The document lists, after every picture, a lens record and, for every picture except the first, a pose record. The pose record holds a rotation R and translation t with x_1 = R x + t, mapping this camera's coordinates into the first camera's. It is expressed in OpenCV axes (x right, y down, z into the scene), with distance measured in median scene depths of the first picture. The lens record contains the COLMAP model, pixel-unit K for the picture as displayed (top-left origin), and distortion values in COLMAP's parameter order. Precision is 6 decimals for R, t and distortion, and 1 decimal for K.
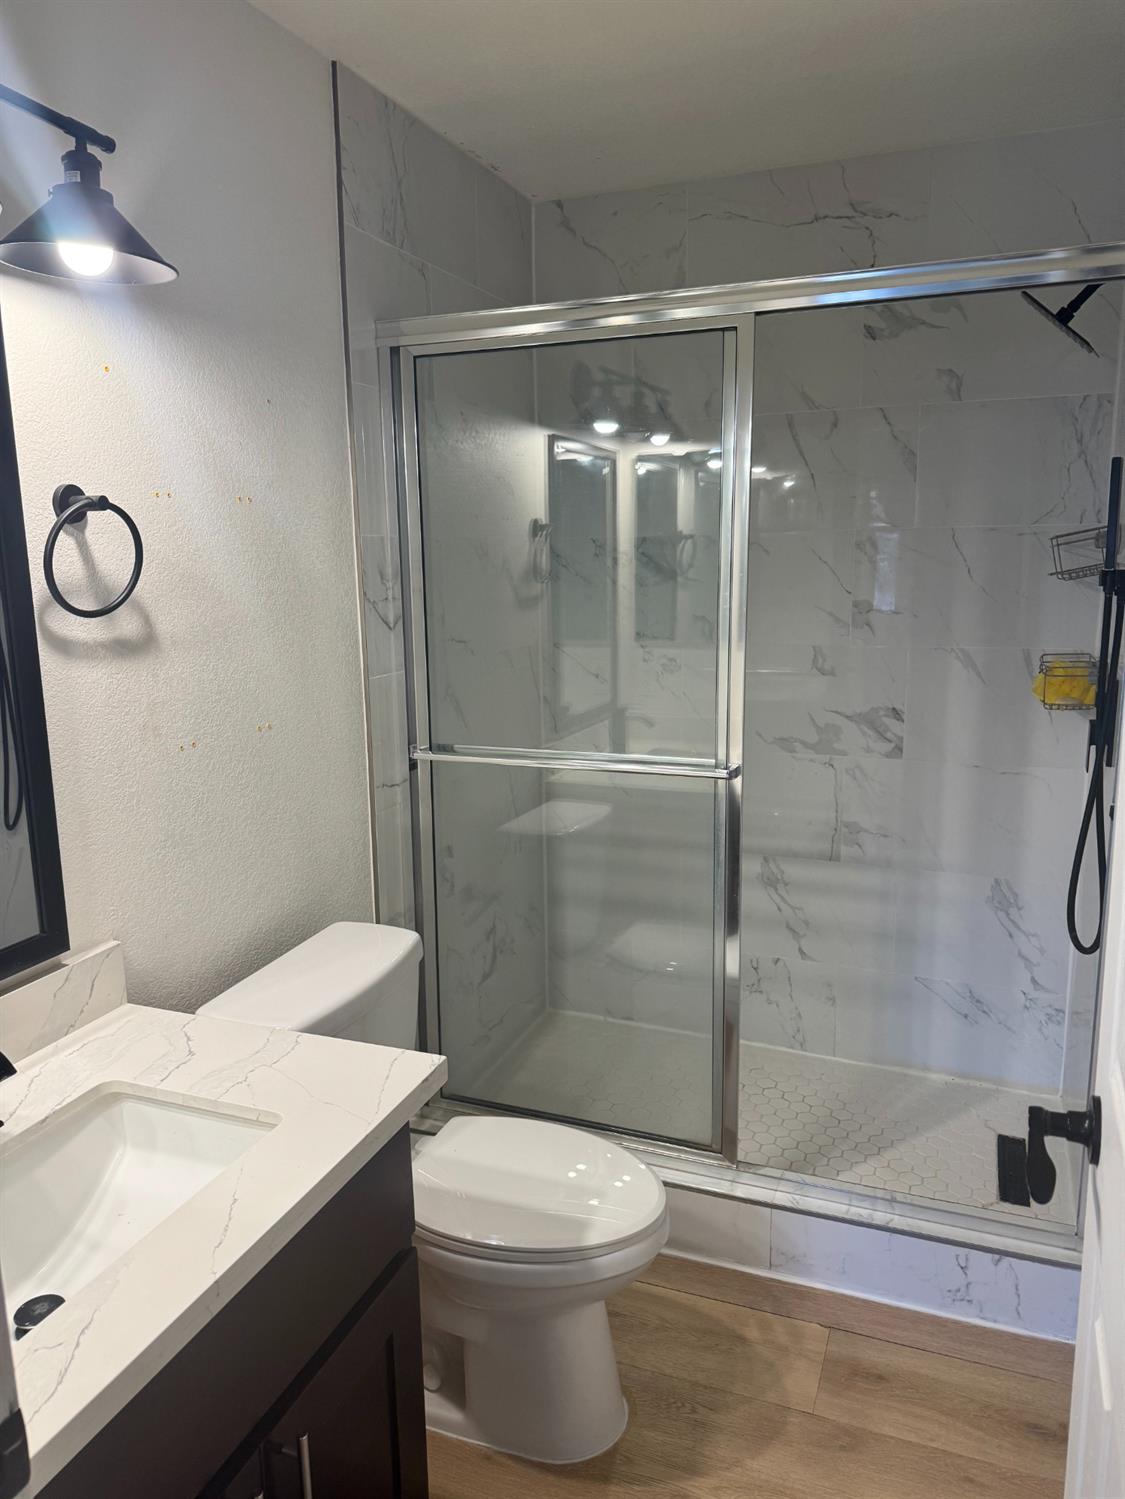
lens RADIAL K [[1051.9, 0, 562.5], [0, 1051.9, 749.5], [0, 0, 1]] dist [0.095892, -0.144338]
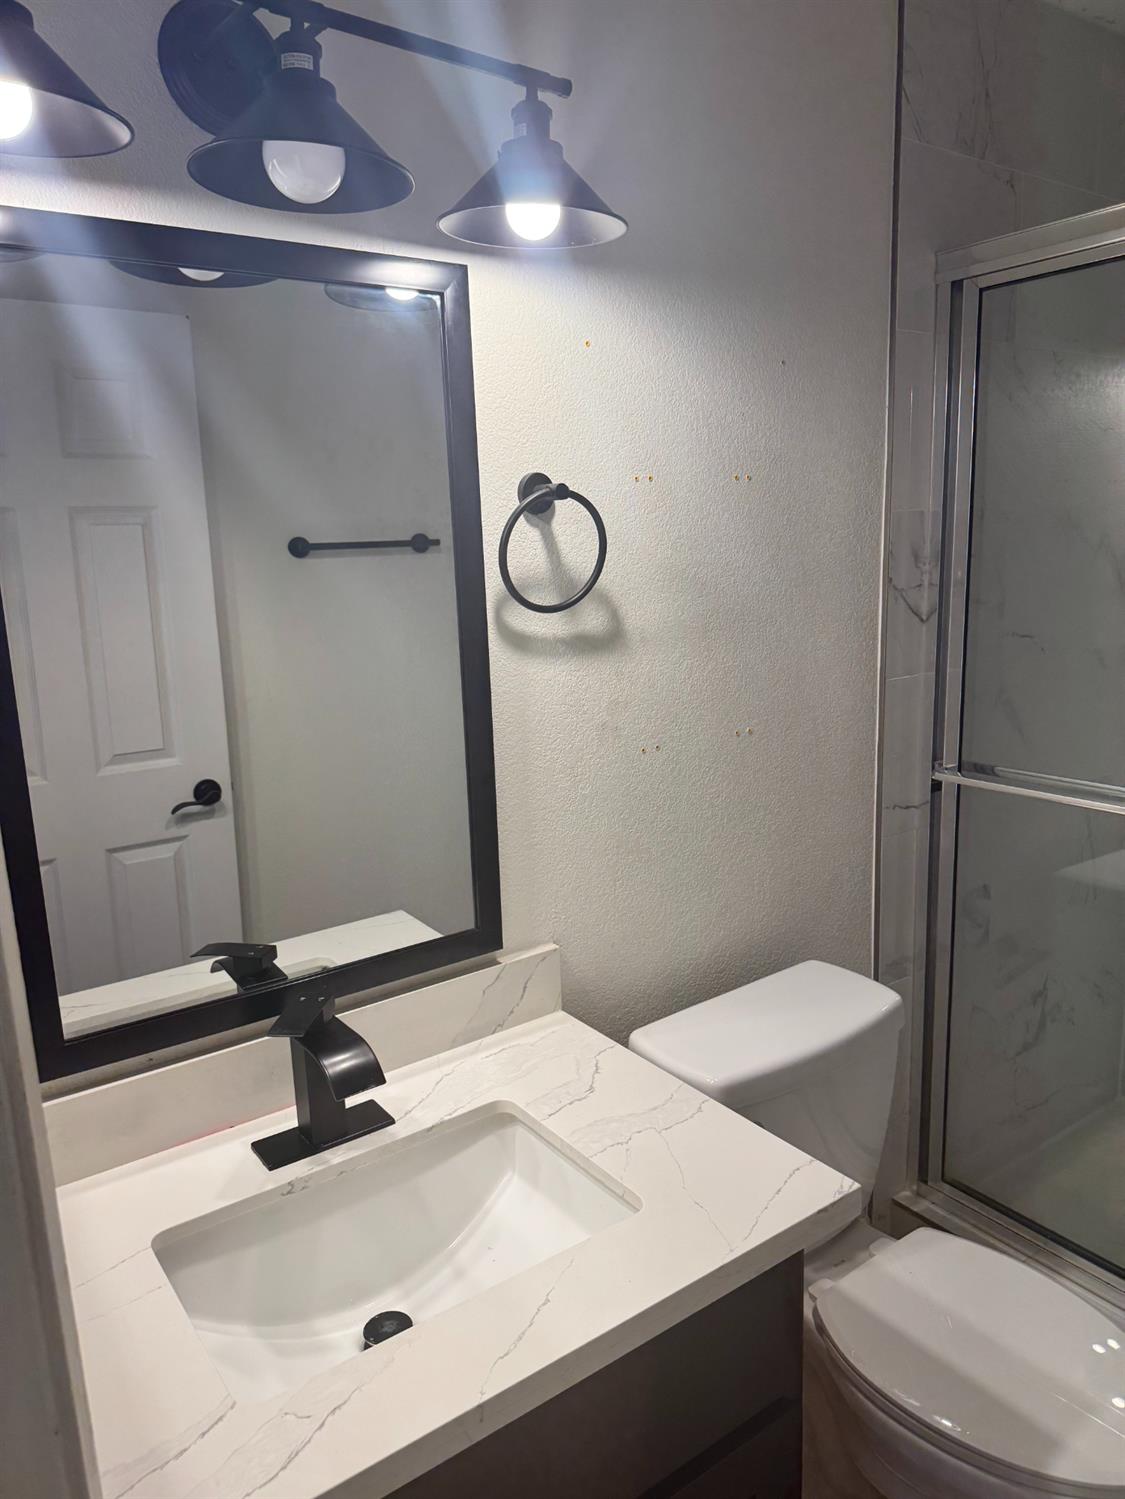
lens RADIAL K [[1051.9, 0, 562.5], [0, 1051.9, 749.5], [0, 0, 1]] dist [0.095892, -0.144338]
pose [[0.837138, 0.092760, -0.539069, 0.088761], [-0.078923, 0.995687, 0.048771, -0.045465], [0.541268, 0.001717, 0.840848, 0.196552]]
